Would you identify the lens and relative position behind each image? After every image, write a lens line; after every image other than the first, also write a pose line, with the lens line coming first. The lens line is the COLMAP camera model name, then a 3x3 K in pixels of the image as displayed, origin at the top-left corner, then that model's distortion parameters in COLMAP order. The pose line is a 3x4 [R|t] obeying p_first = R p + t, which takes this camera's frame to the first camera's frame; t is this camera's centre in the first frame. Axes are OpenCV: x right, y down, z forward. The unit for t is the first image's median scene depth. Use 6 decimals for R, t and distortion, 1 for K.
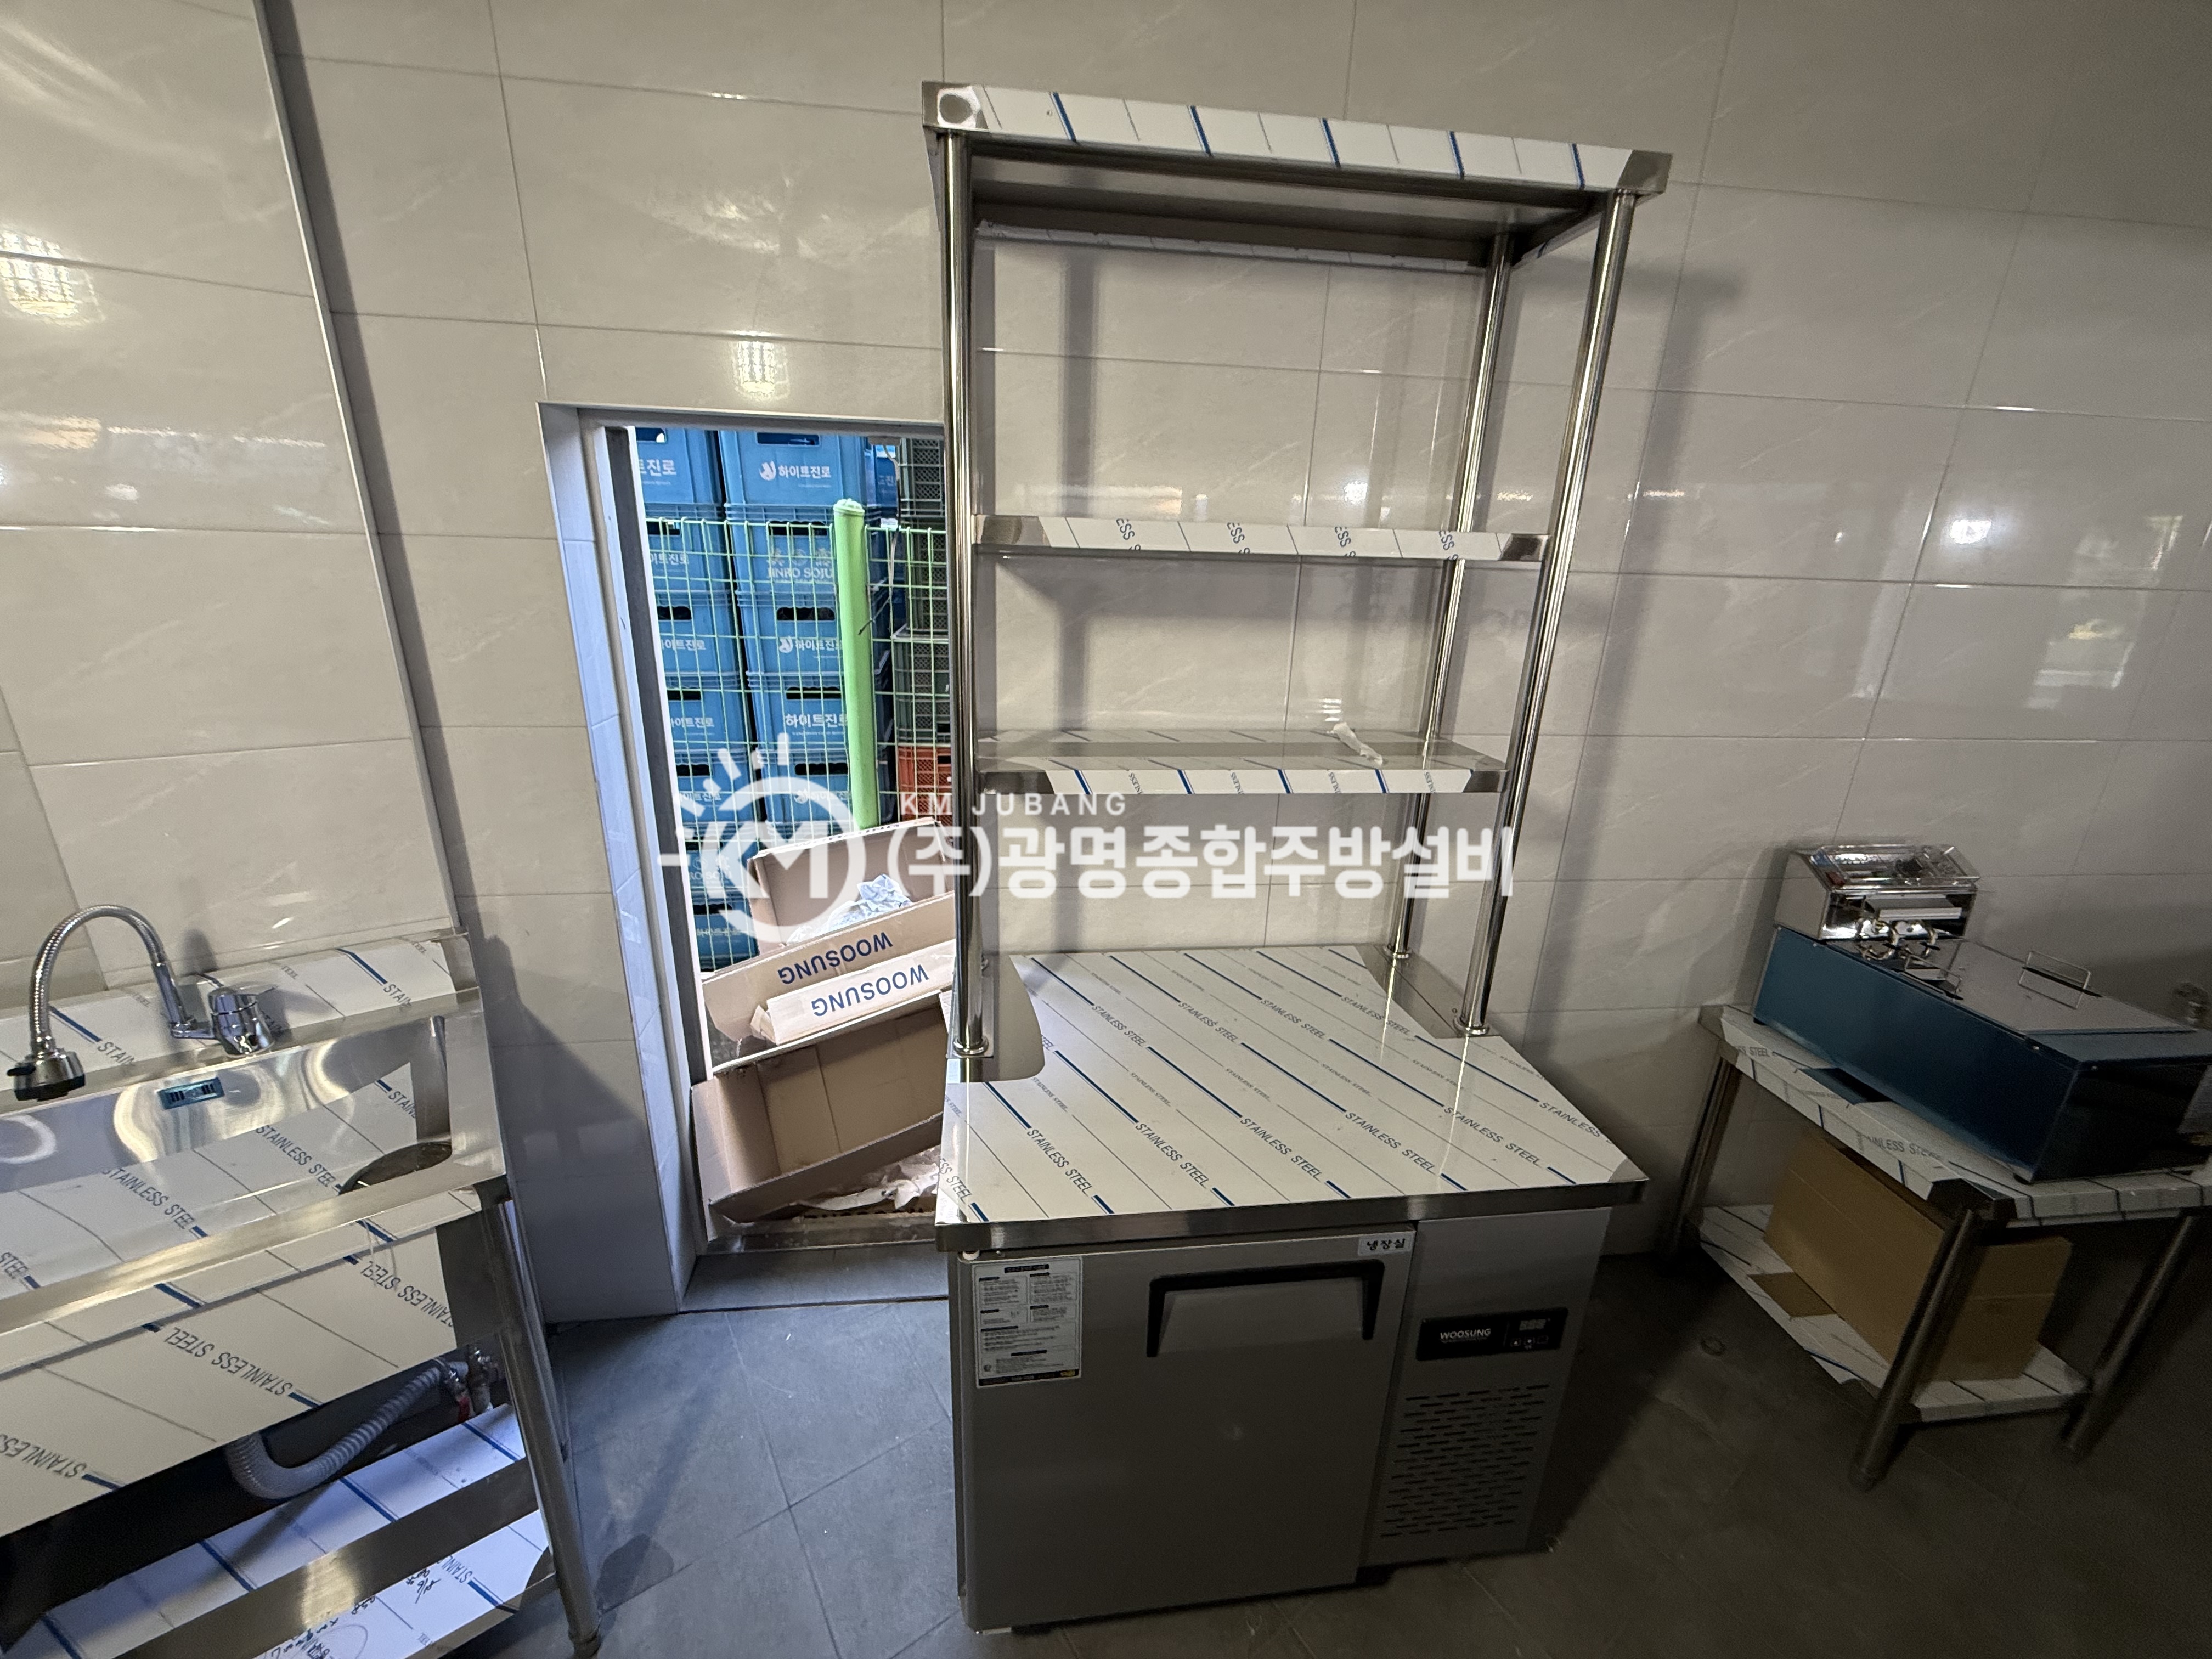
lens RADIAL K [[877.9, 0, 1092.4], [0, 877.9, 829.1], [0, 0, 1]] dist [0.001470, -0.000358]
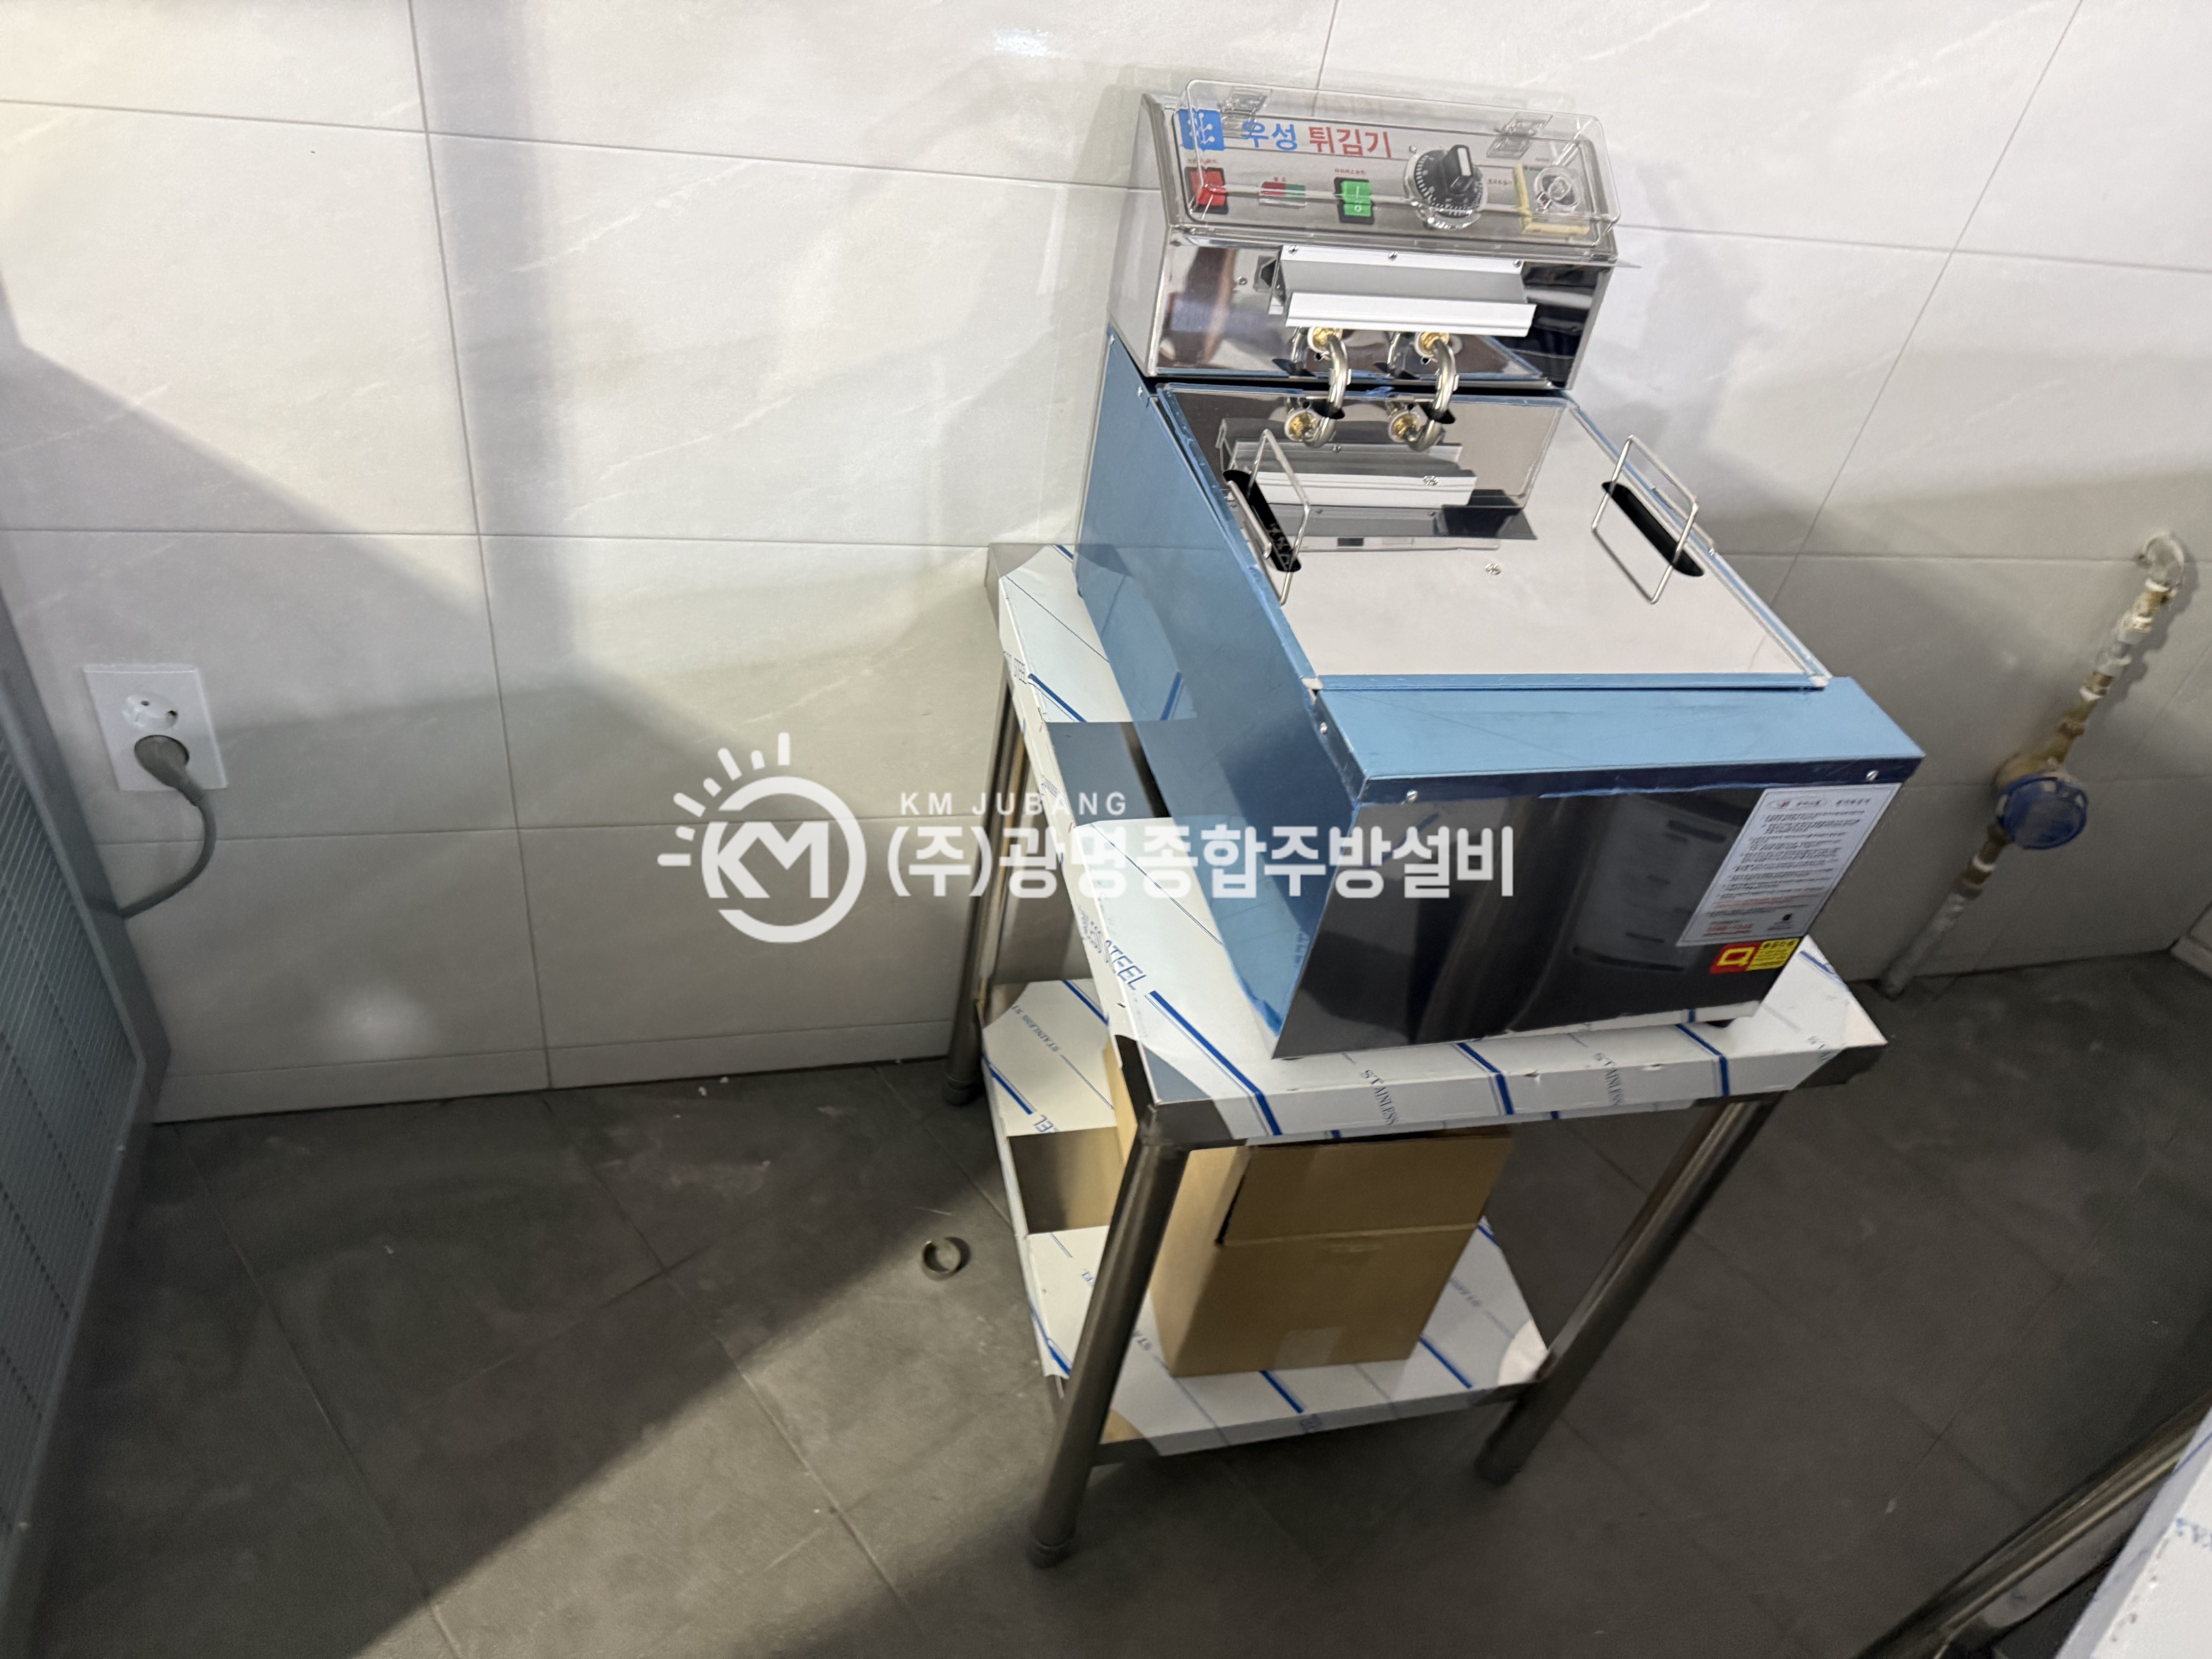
lens RADIAL K [[1562.3, 0, 1101.9], [0, 1562.3, 846.7], [0, 0, 1]] dist [0.007300, -0.011613]
pose [[0.985539, 0.013182, 0.168936, 0.679450], [-0.082424, 0.908369, 0.409965, 0.041825], [-0.148052, -0.417961, 0.896320, 0.352894]]
